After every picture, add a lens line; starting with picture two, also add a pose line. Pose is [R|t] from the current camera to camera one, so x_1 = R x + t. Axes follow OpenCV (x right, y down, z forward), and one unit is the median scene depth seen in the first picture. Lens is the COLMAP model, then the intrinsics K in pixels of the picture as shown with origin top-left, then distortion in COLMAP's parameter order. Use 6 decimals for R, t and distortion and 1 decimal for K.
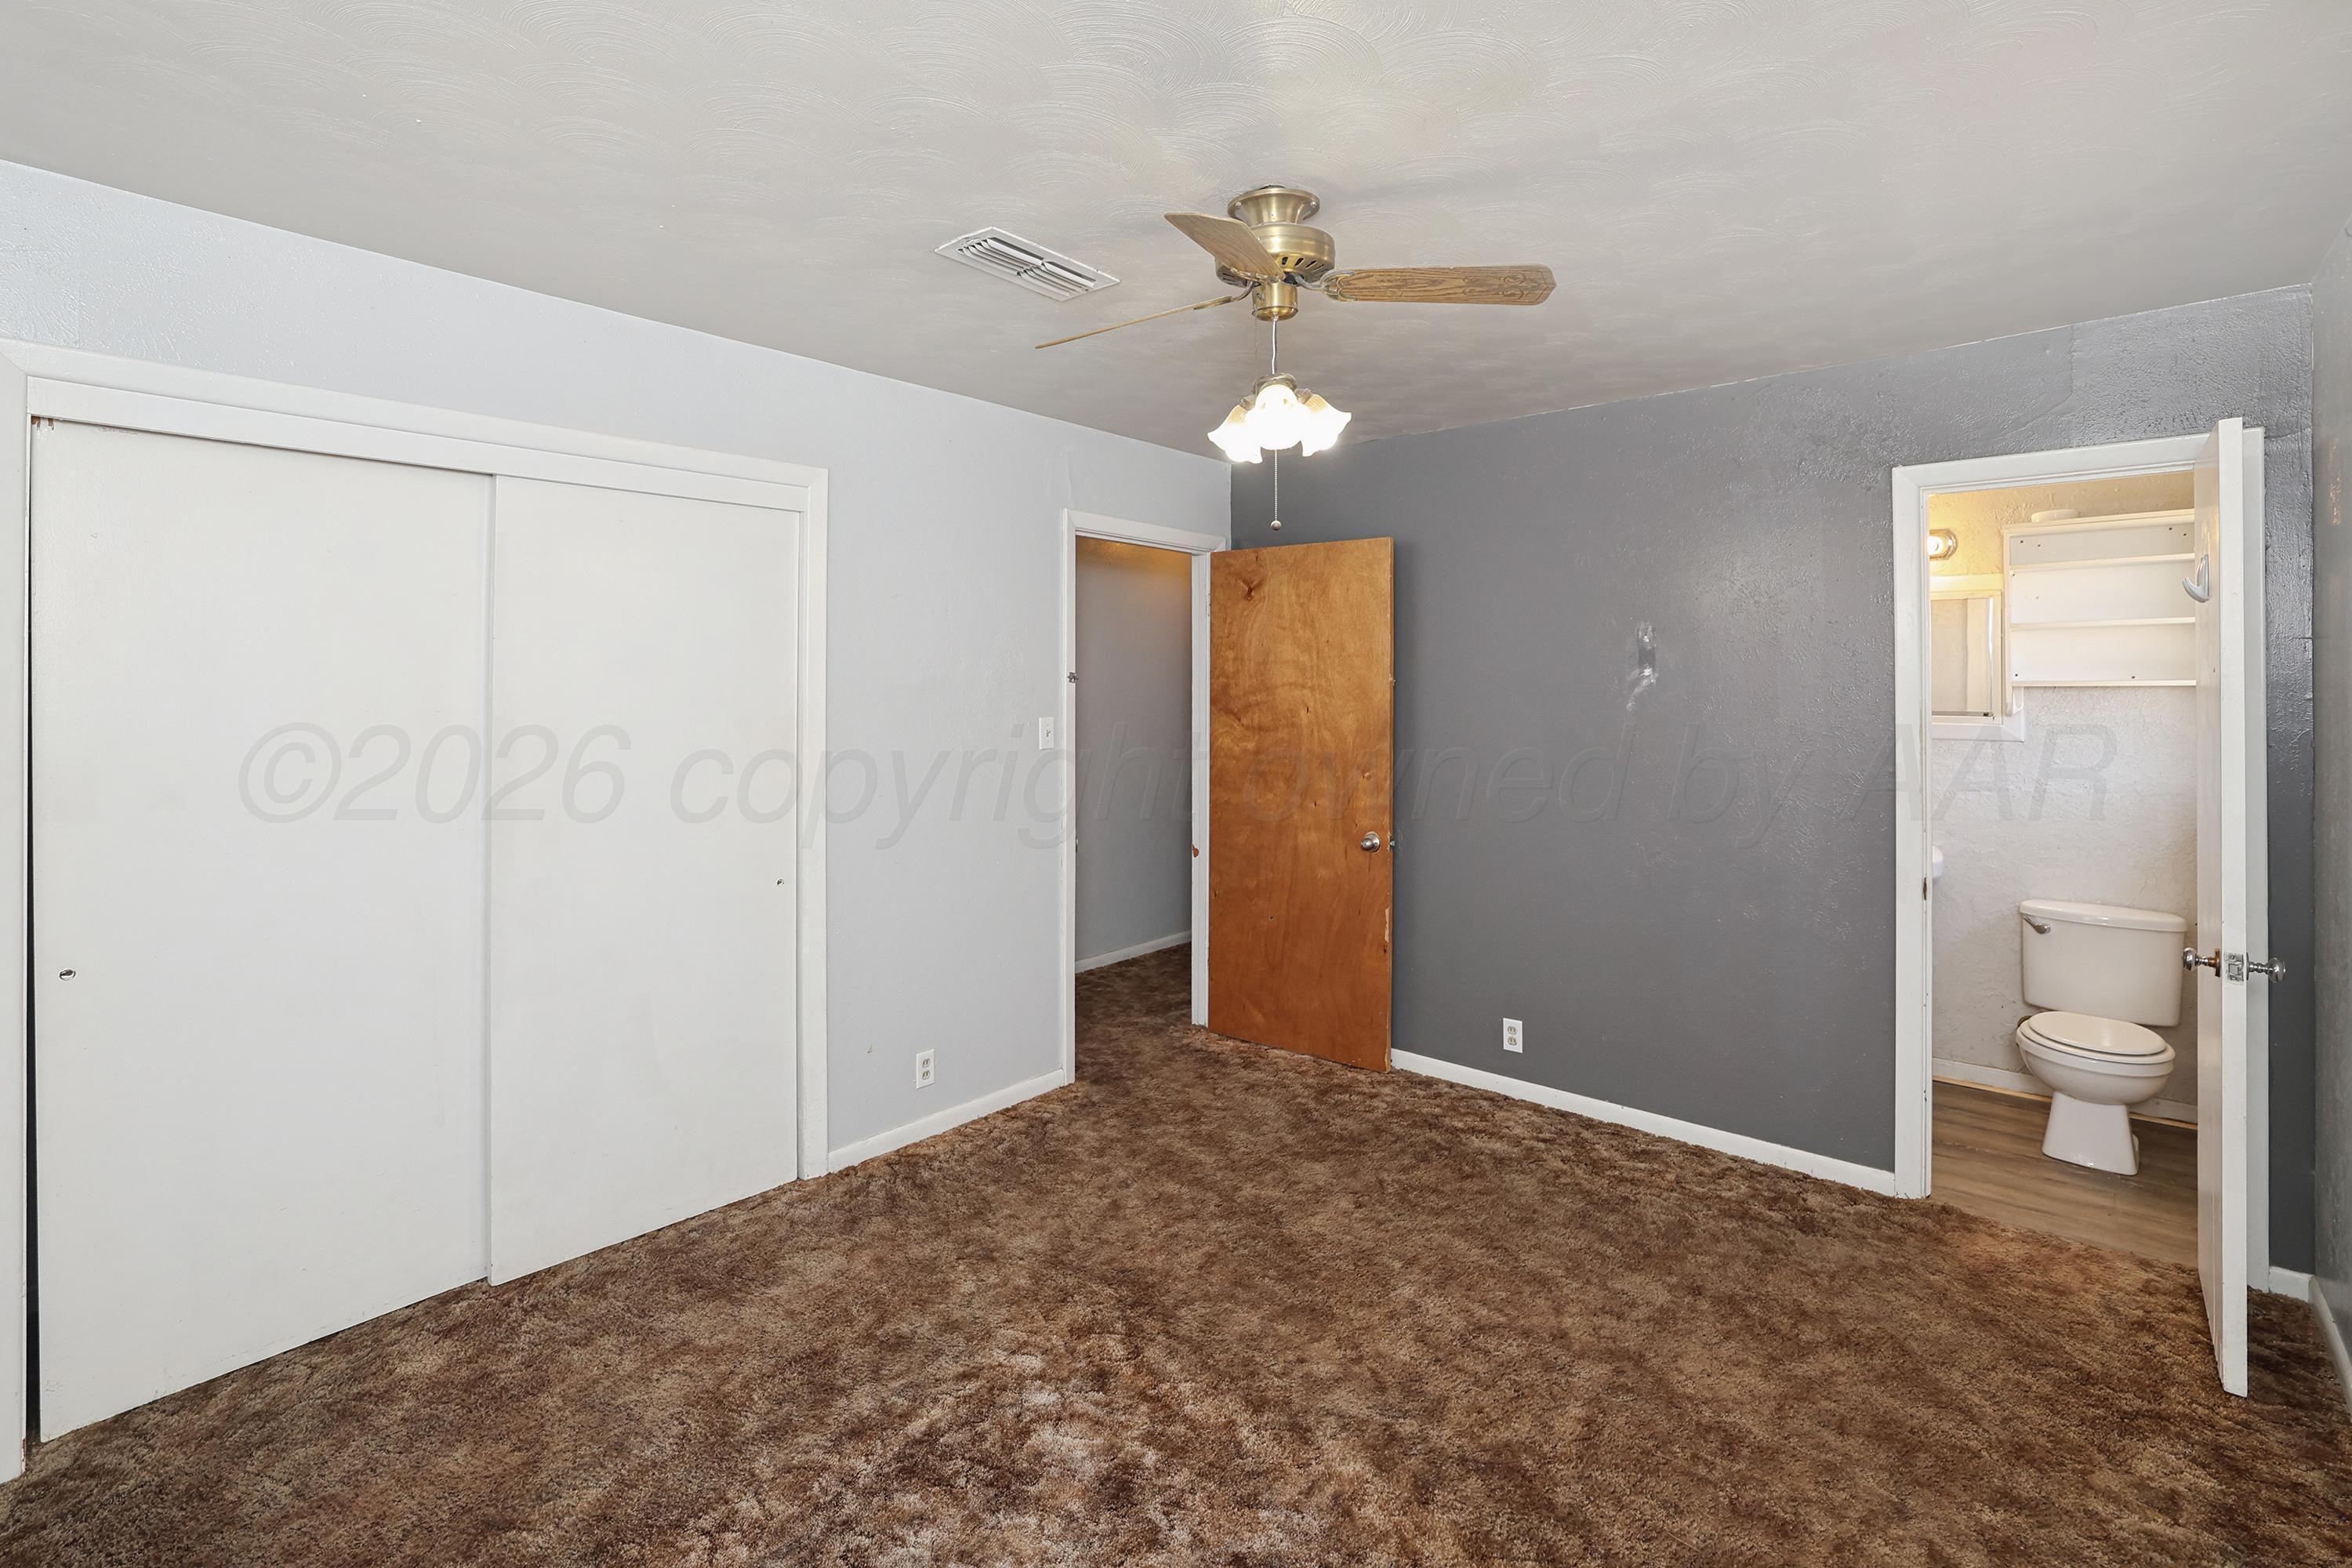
lens RADIAL K [[1077.7, 0, 1160.8], [0, 1077.7, 729.5], [0, 0, 1]] dist [-0.053079, 0.019149]
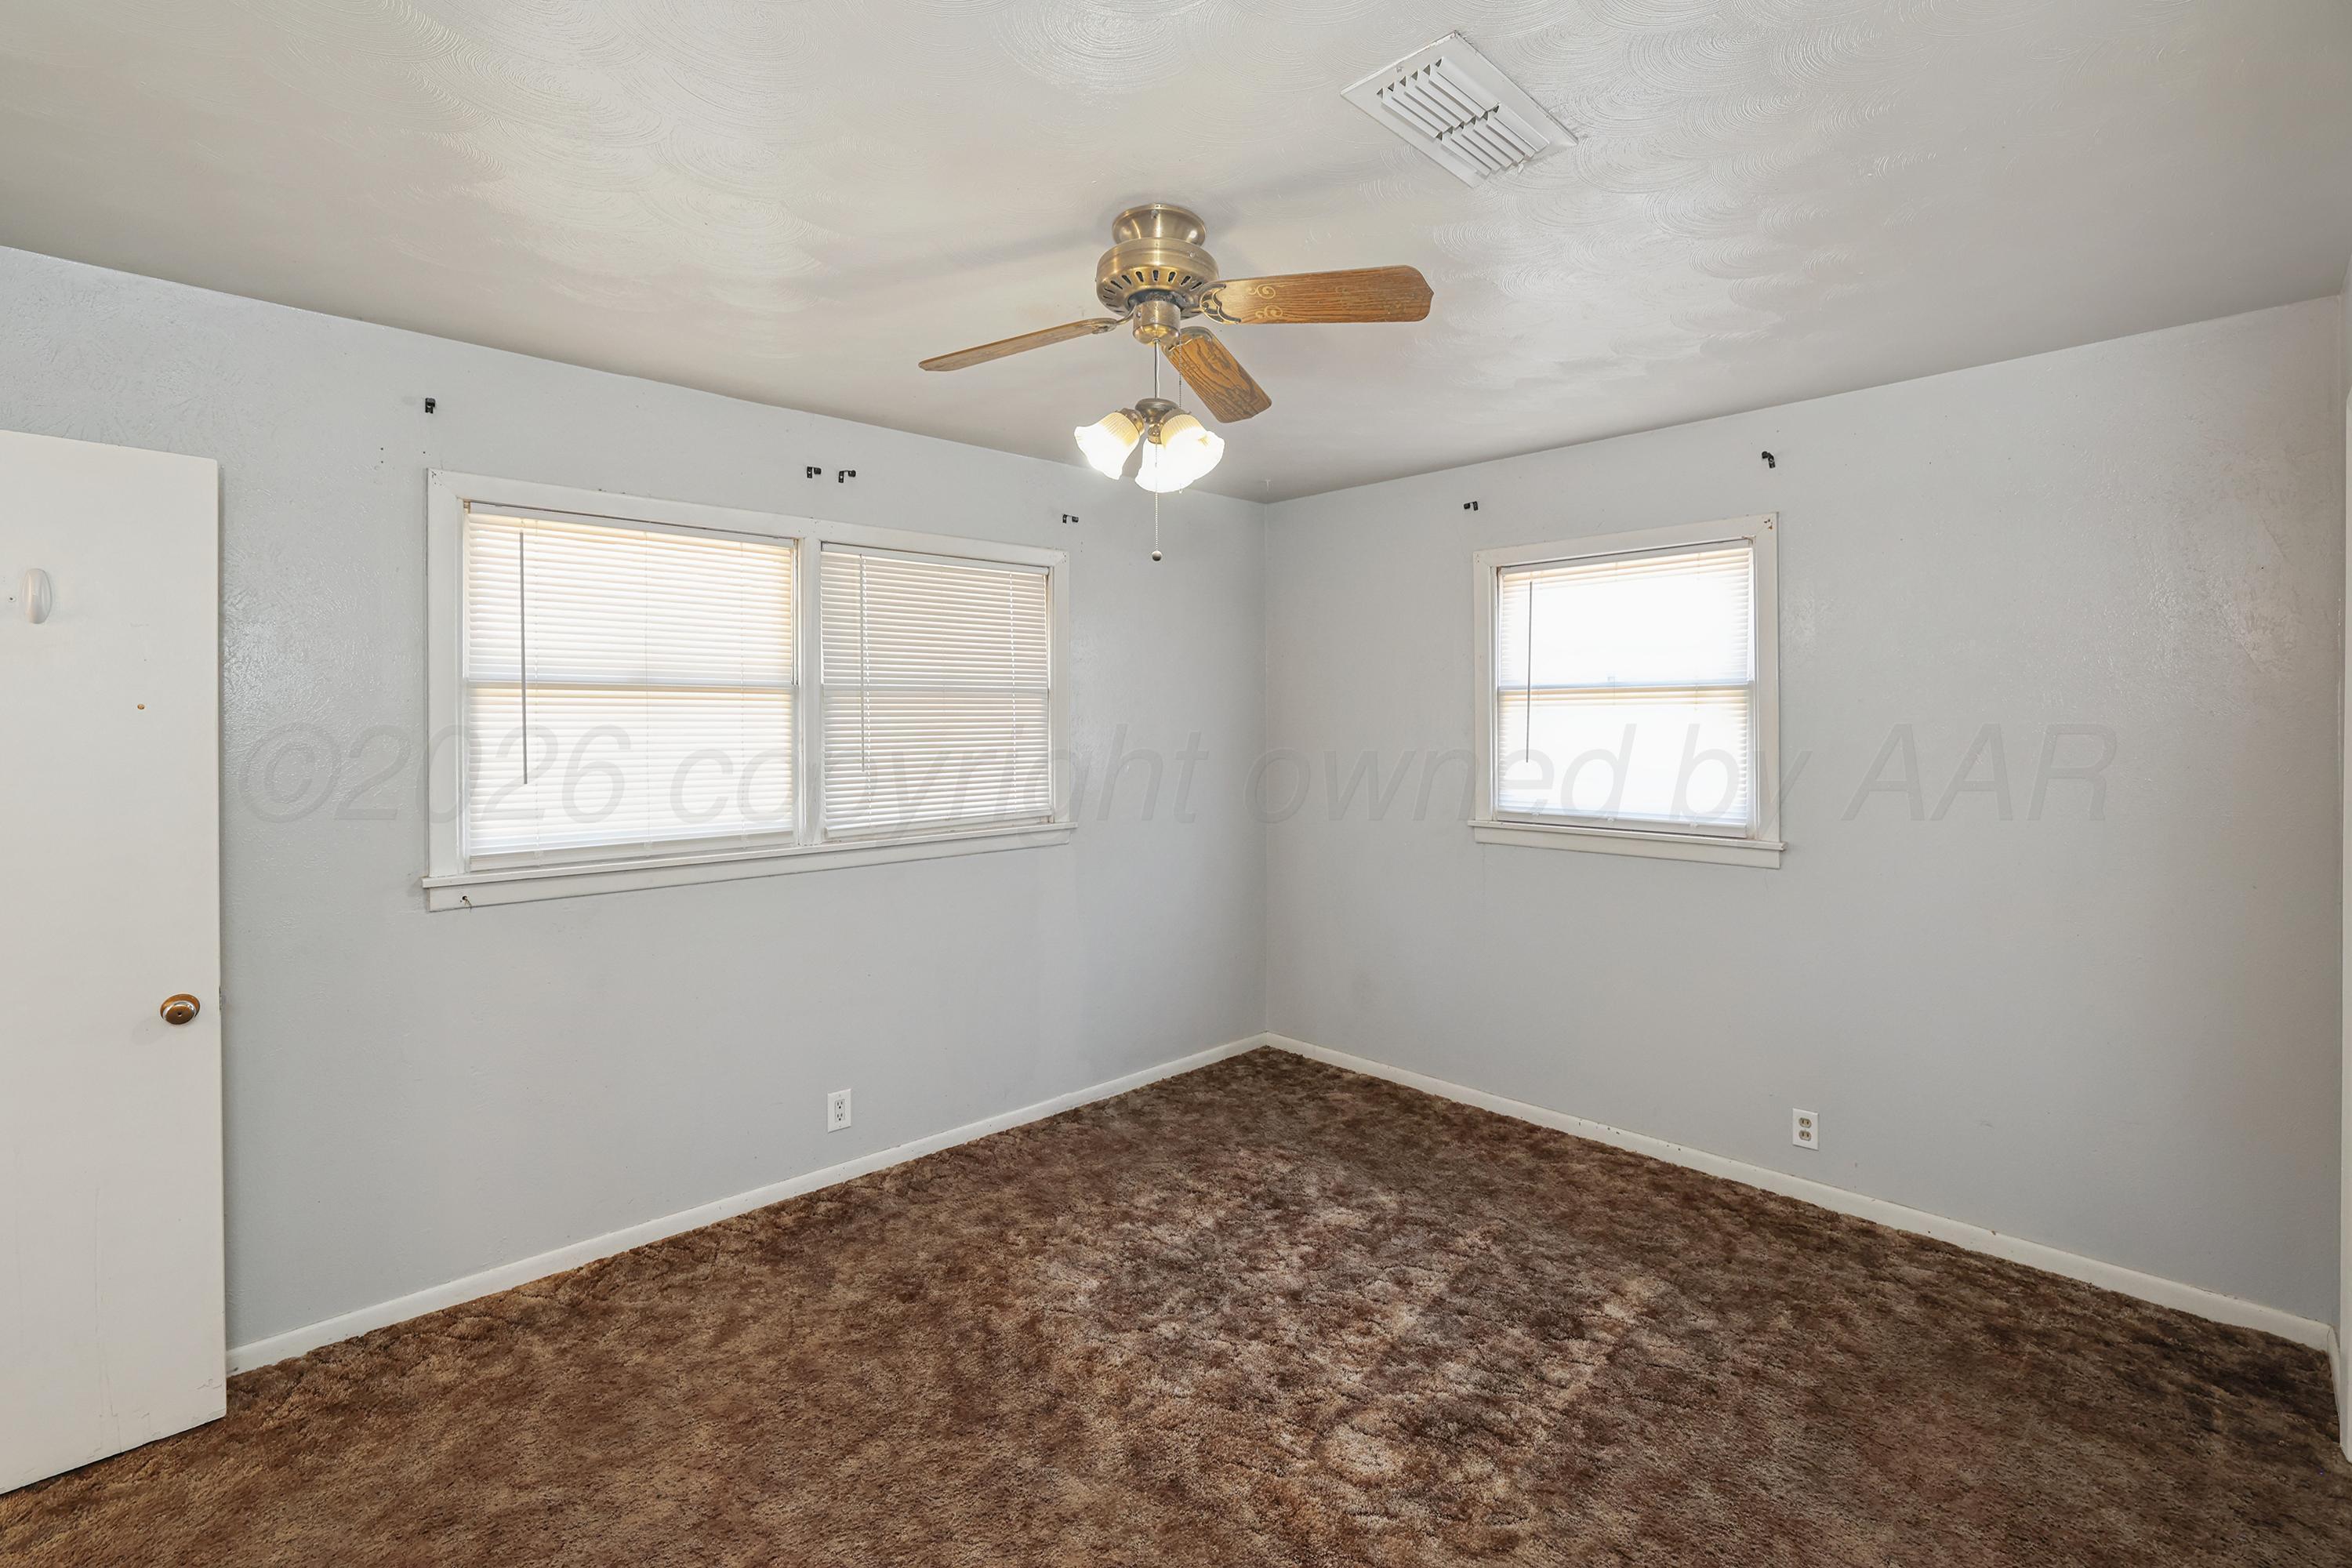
lens RADIAL K [[1077.7, 0, 1160.8], [0, 1077.7, 729.5], [0, 0, 1]] dist [-0.053079, 0.019149]
pose [[-0.995443, 0.000469, 0.095352, 0.012891], [0.005523, 0.998592, 0.052750, -0.088655], [-0.095194, 0.053036, -0.994045, 1.976983]]
